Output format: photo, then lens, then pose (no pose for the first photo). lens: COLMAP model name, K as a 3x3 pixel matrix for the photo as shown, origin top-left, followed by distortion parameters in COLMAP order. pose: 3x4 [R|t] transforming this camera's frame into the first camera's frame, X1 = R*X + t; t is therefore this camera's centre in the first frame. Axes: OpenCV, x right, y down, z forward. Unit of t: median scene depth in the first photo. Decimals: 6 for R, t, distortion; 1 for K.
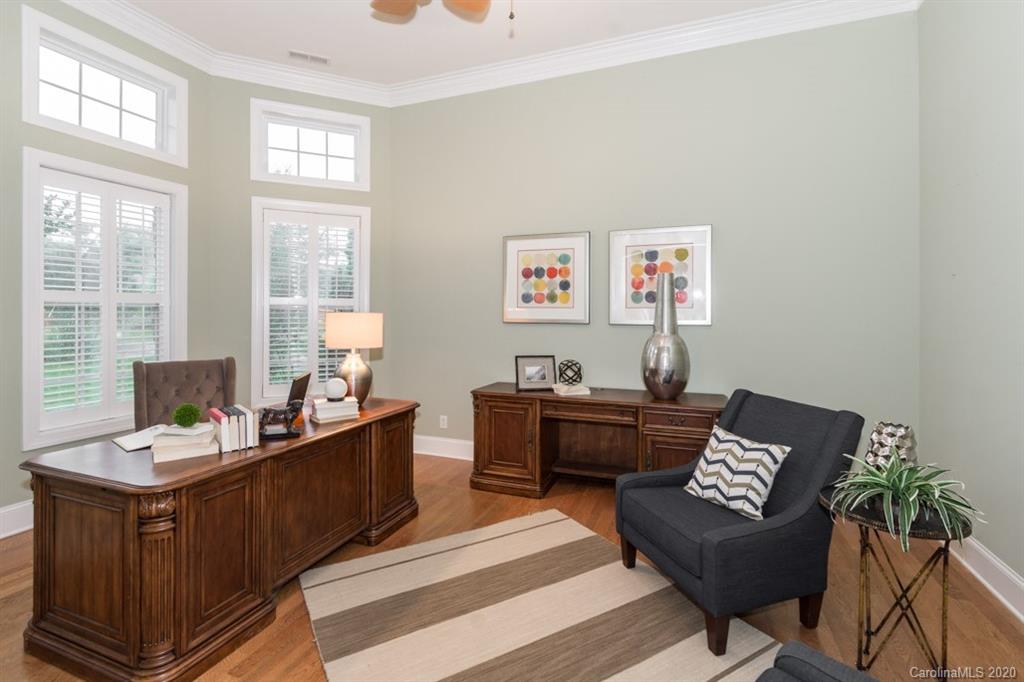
lens RADIAL K [[466.1, 0, 478.8], [0, 466.1, 310.5], [0, 0, 1]] dist [0.012196, 0.000343]
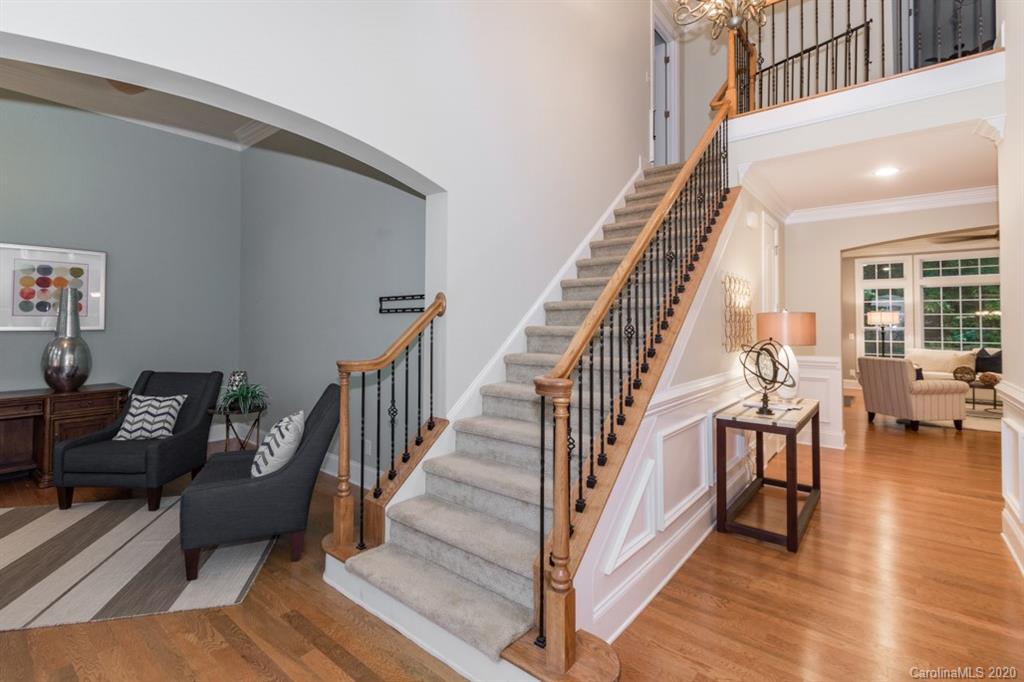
lens RADIAL K [[466.1, 0, 506.8], [0, 466.1, 333.7], [0, 0, 1]] dist [0.012196, 0.000343]
pose [[0.256286, -0.006480, 0.966579, -0.518153], [-0.007477, 0.999934, 0.008686, 0.021476], [-0.966572, -0.009453, 0.256220, -0.440272]]
